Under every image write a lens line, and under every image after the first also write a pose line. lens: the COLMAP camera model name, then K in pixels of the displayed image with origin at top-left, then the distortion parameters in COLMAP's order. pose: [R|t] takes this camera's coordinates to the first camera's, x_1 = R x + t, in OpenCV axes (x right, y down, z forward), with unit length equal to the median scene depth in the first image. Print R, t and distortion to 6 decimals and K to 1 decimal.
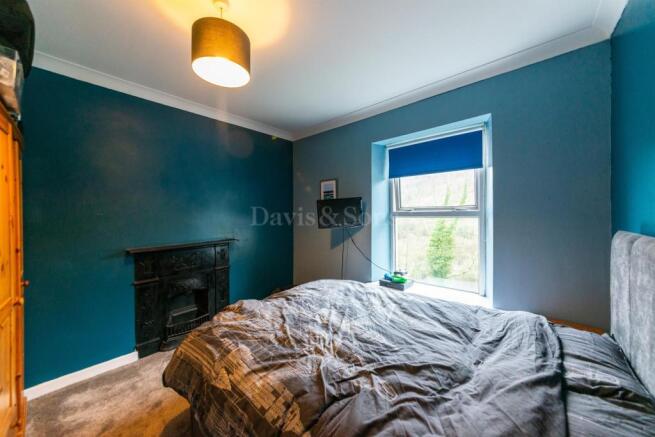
lens RADIAL K [[230.3, 0, 325.8], [0, 230.3, 207.7], [0, 0, 1]] dist [0.000092, -0.000079]
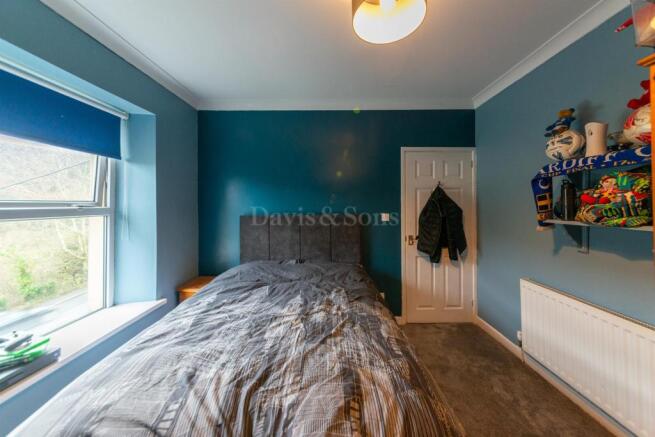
lens RADIAL K [[233.9, 0, 327.1], [0, 233.9, 208.1], [0, 0, 1]] dist [-0.000405, -0.000228]
pose [[-0.656872, 0.010977, 0.753922, -0.759748], [0.005467, 0.999937, -0.009796, 0.039823], [-0.753982, -0.002314, -0.656891, 1.452208]]
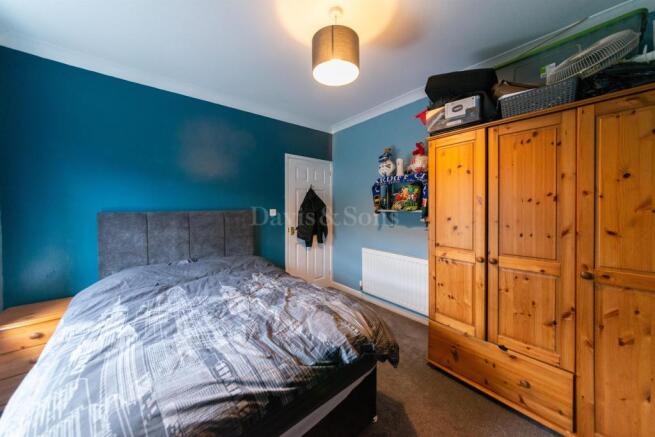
lens RADIAL K [[233.1, 0, 328.0], [0, 233.1, 216.8], [0, 0, 1]] dist [0.000061, 0.000008]
pose [[-0.987904, 0.013133, 0.154509, -0.505467], [0.017512, 0.999482, 0.027013, 0.086140], [-0.154074, 0.029392, -0.987622, 1.894935]]
